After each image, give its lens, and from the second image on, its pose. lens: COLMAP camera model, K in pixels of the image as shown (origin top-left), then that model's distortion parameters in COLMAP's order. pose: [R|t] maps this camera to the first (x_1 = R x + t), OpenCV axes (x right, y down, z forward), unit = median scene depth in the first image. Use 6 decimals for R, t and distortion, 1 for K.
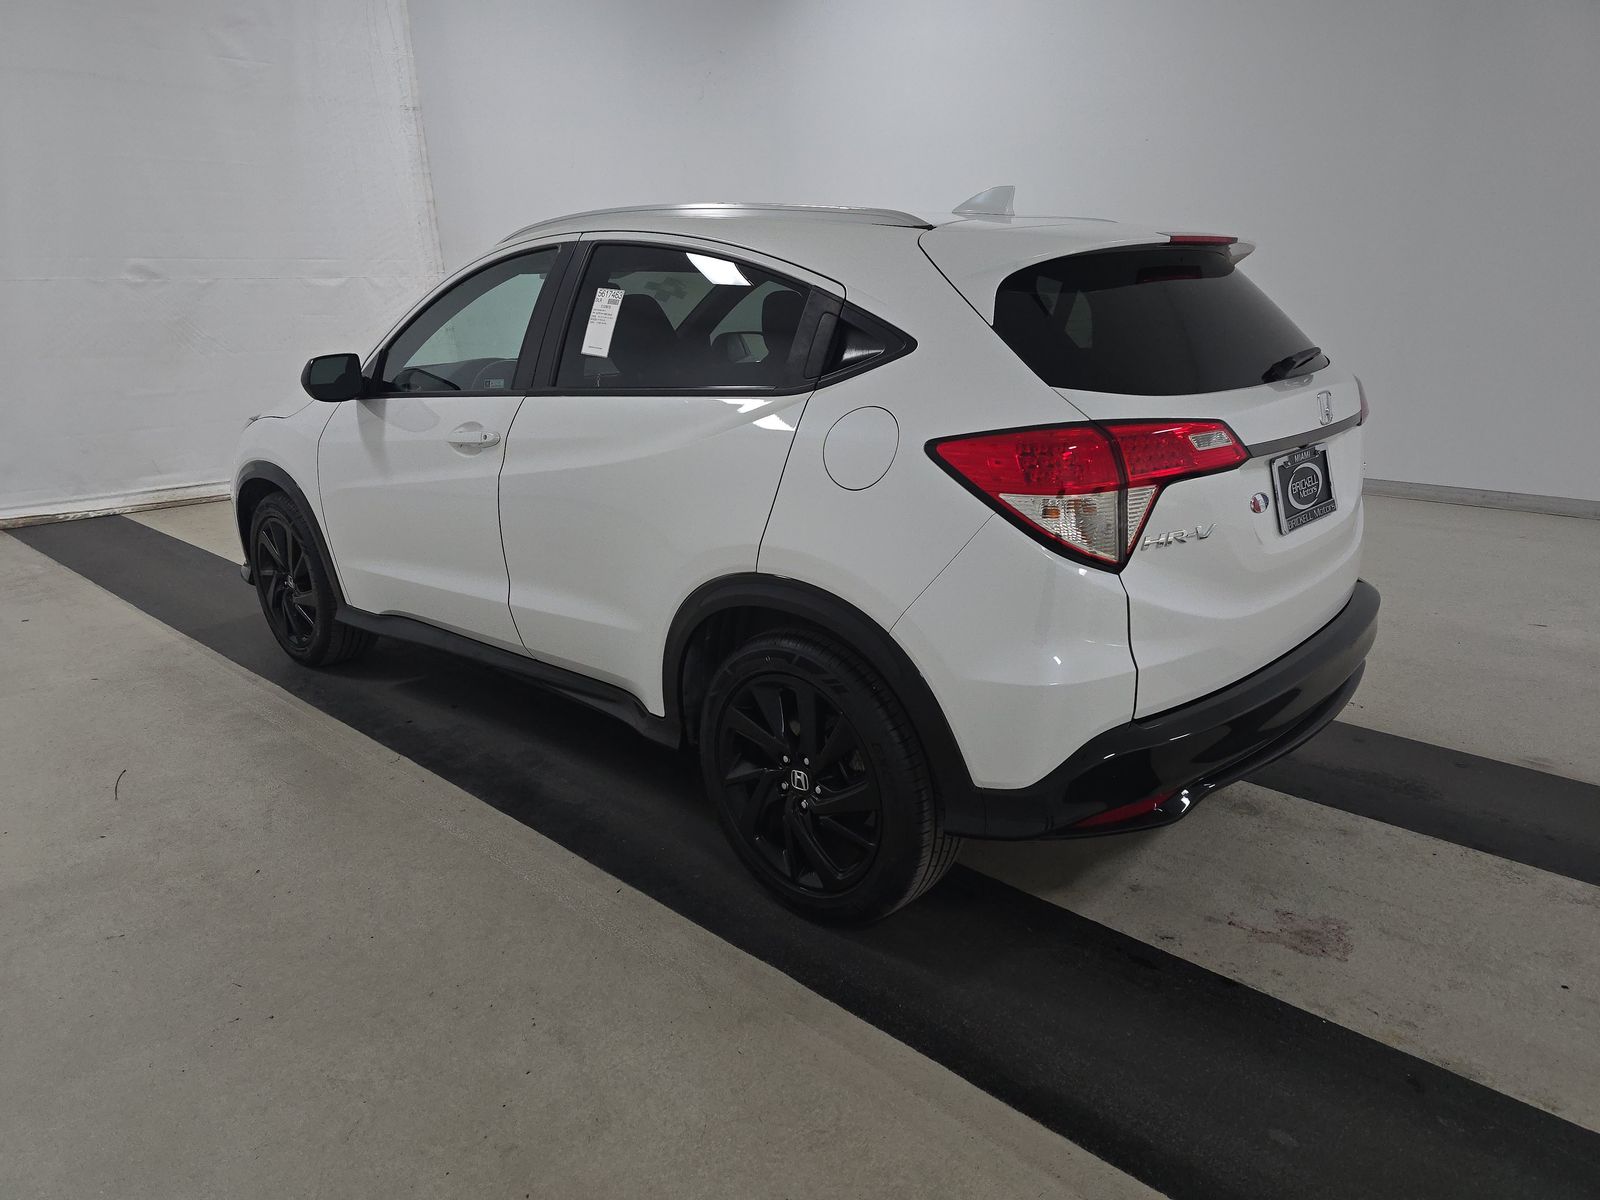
lens RADIAL K [[1080.3, 0, 806.6], [0, 1080.3, 601.1], [0, 0, 1]] dist [0.046081, -0.043469]
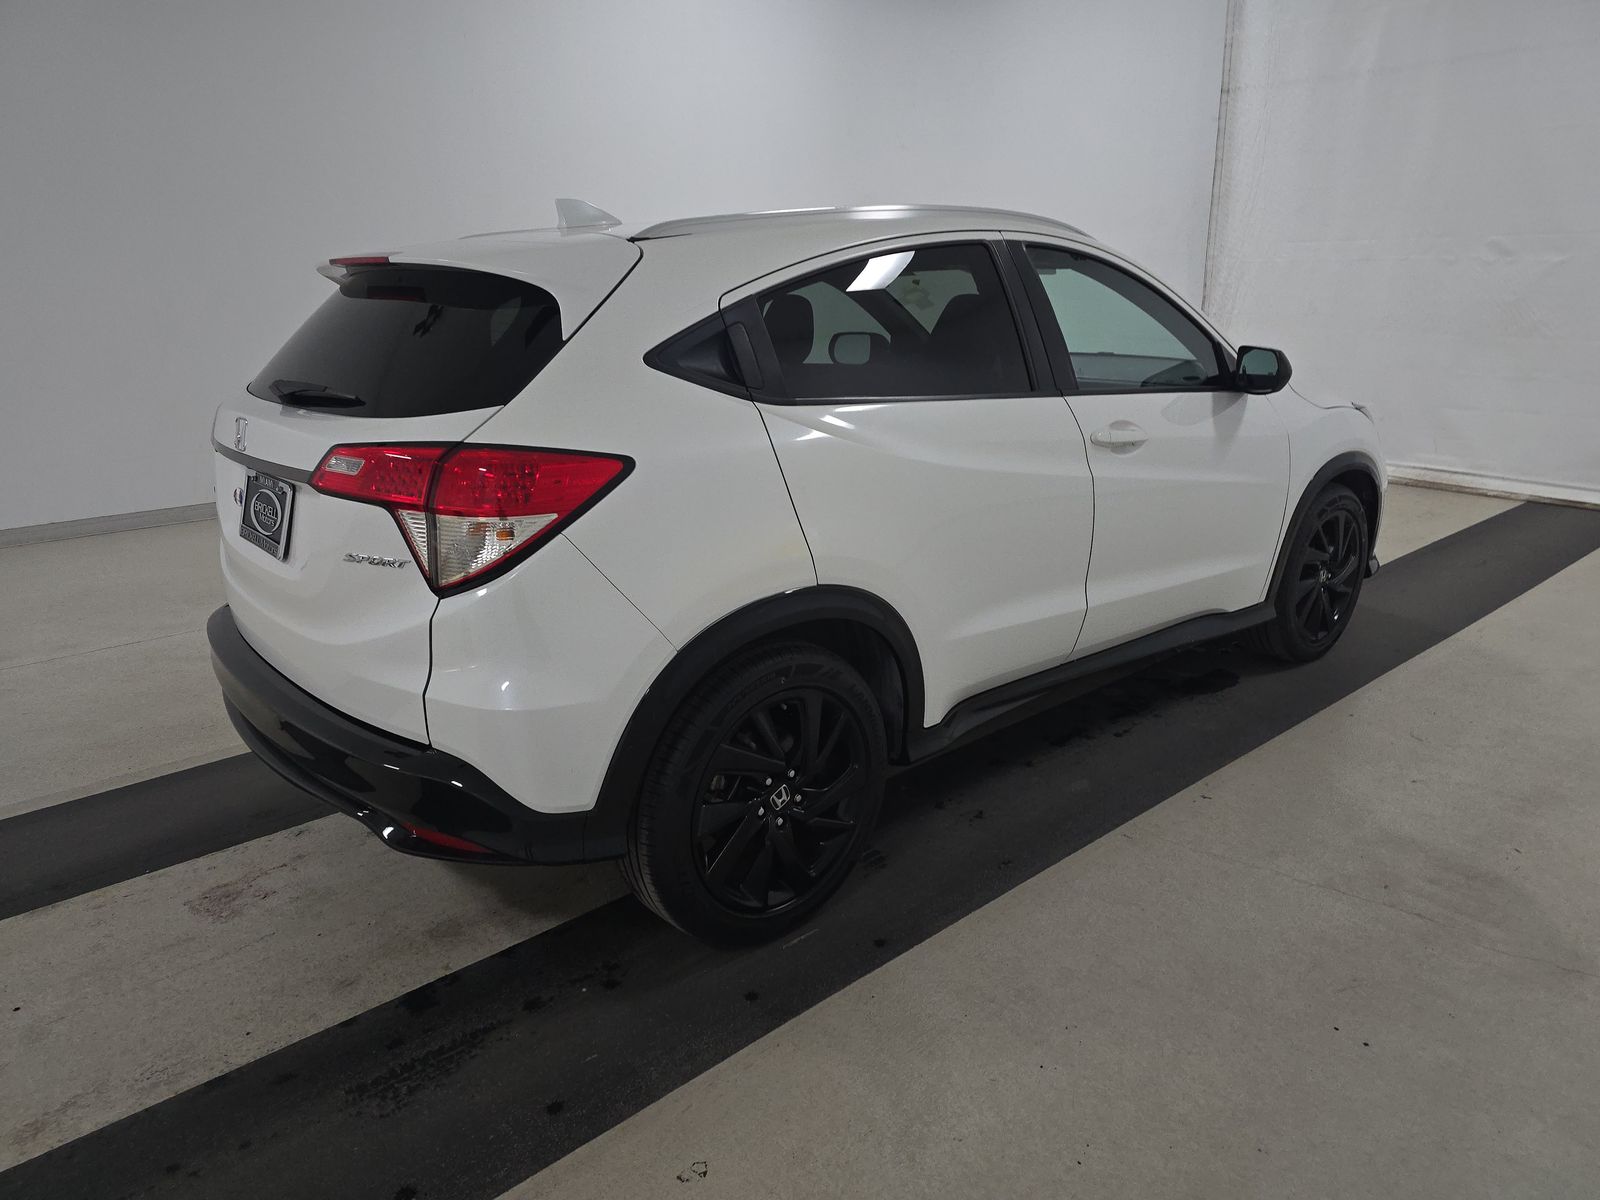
lens RADIAL K [[1080.3, 0, 806.6], [0, 1080.3, 601.1], [0, 0, 1]] dist [0.046081, -0.043469]
pose [[-0.112570, 0.307986, -0.944708, 0.935300], [-0.269533, 0.905640, 0.327367, -0.338507], [0.956389, 0.291482, -0.018936, 1.034494]]
